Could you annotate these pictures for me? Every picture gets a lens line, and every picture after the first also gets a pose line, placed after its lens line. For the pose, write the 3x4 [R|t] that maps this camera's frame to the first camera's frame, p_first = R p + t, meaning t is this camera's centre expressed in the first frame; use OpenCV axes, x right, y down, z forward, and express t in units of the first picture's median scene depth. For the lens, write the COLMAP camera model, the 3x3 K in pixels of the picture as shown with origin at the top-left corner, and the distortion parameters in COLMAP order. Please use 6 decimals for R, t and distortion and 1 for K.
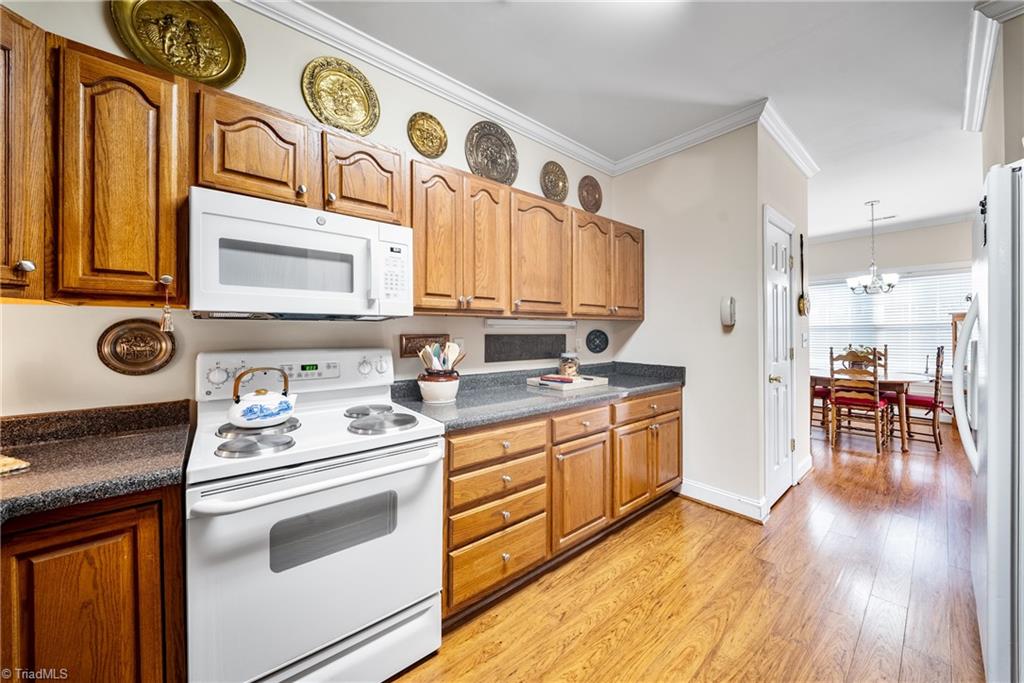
lens RADIAL K [[362.8, 0, 512.1], [0, 362.8, 328.8], [0, 0, 1]] dist [-0.001609, -0.000433]
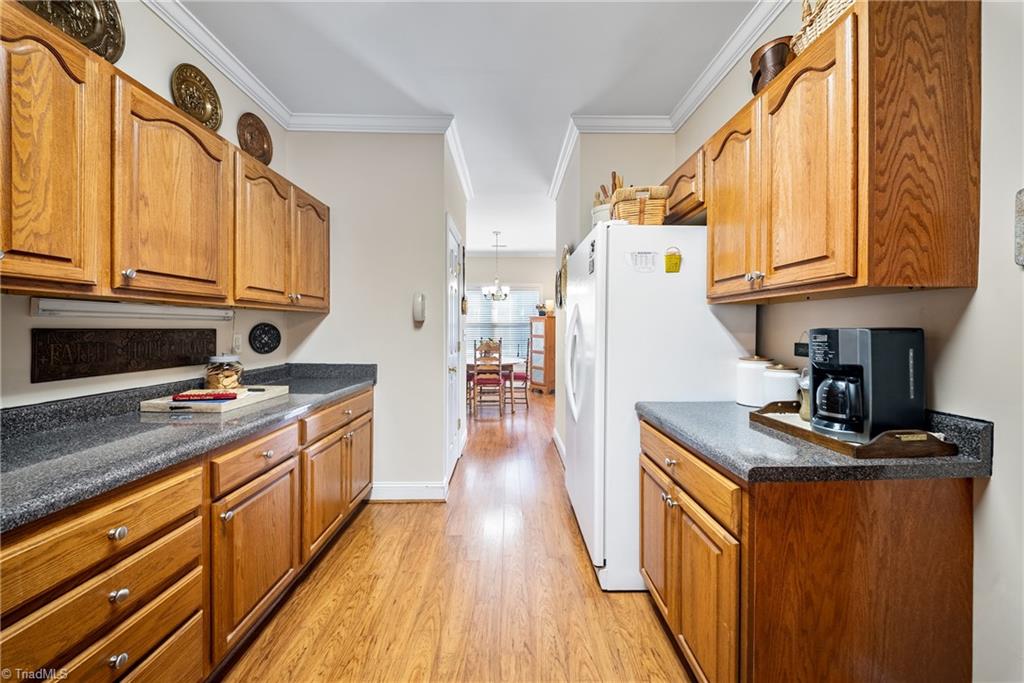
lens RADIAL K [[367.0, 0, 516.9], [0, 367.0, 330.3], [0, 0, 1]] dist [-0.000054, -0.003784]
pose [[0.621219, 0.002781, 0.783632, -0.048141], [-0.017495, 0.999794, 0.010321, 0.000905], [-0.783442, -0.020121, 0.621139, 0.137410]]
